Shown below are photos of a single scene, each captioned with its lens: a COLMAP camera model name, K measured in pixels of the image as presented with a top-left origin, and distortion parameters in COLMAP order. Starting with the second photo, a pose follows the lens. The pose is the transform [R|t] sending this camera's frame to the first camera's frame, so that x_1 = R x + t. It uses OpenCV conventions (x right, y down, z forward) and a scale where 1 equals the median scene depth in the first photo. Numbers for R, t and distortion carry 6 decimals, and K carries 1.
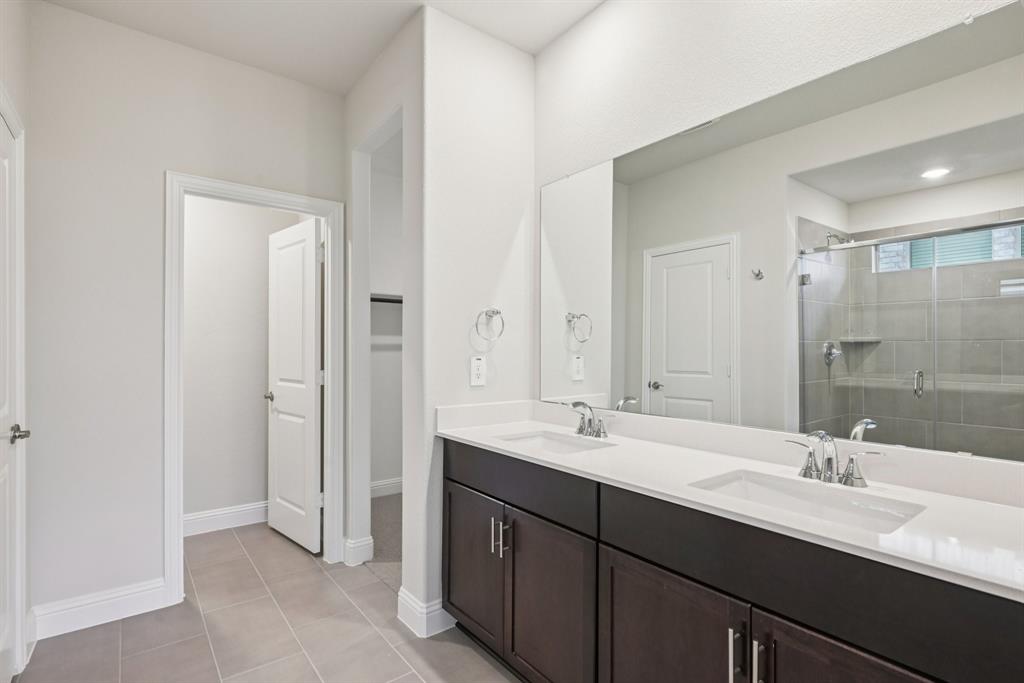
lens RADIAL K [[498.2, 0, 514.3], [0, 498.2, 344.2], [0, 0, 1]] dist [0.000664, 0.000089]
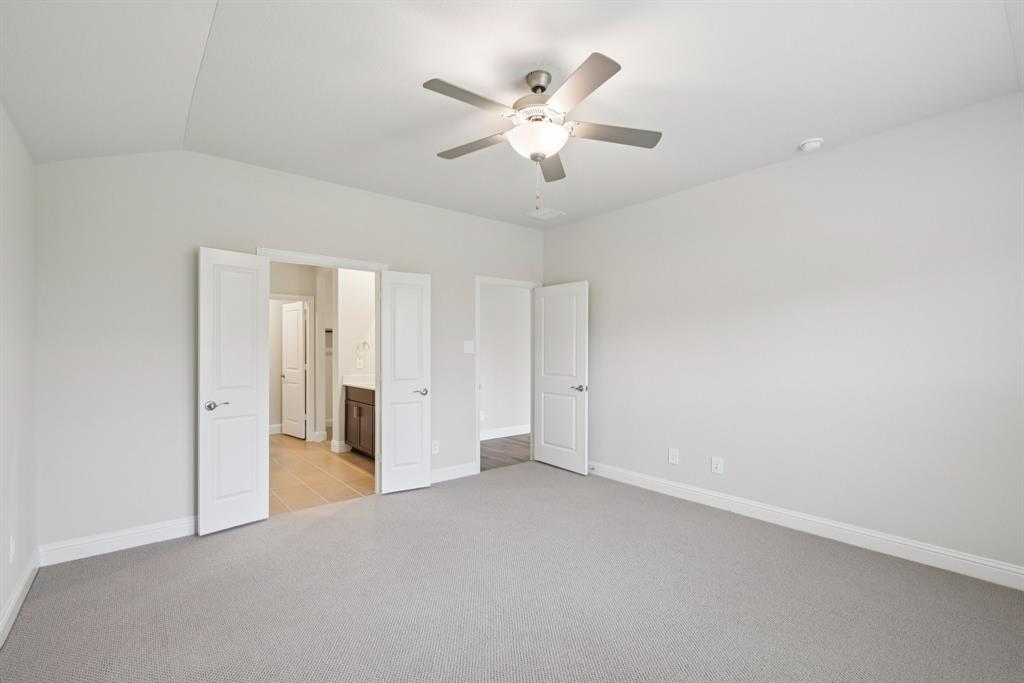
lens RADIAL K [[469.7, 0, 509.8], [0, 469.7, 344.8], [0, 0, 1]] dist [-0.001907, -0.000078]
pose [[0.999792, -0.004842, 0.019795, 0.587451], [0.004951, 0.999973, -0.005454, -0.024779], [-0.019768, 0.005551, 0.999789, -1.359920]]
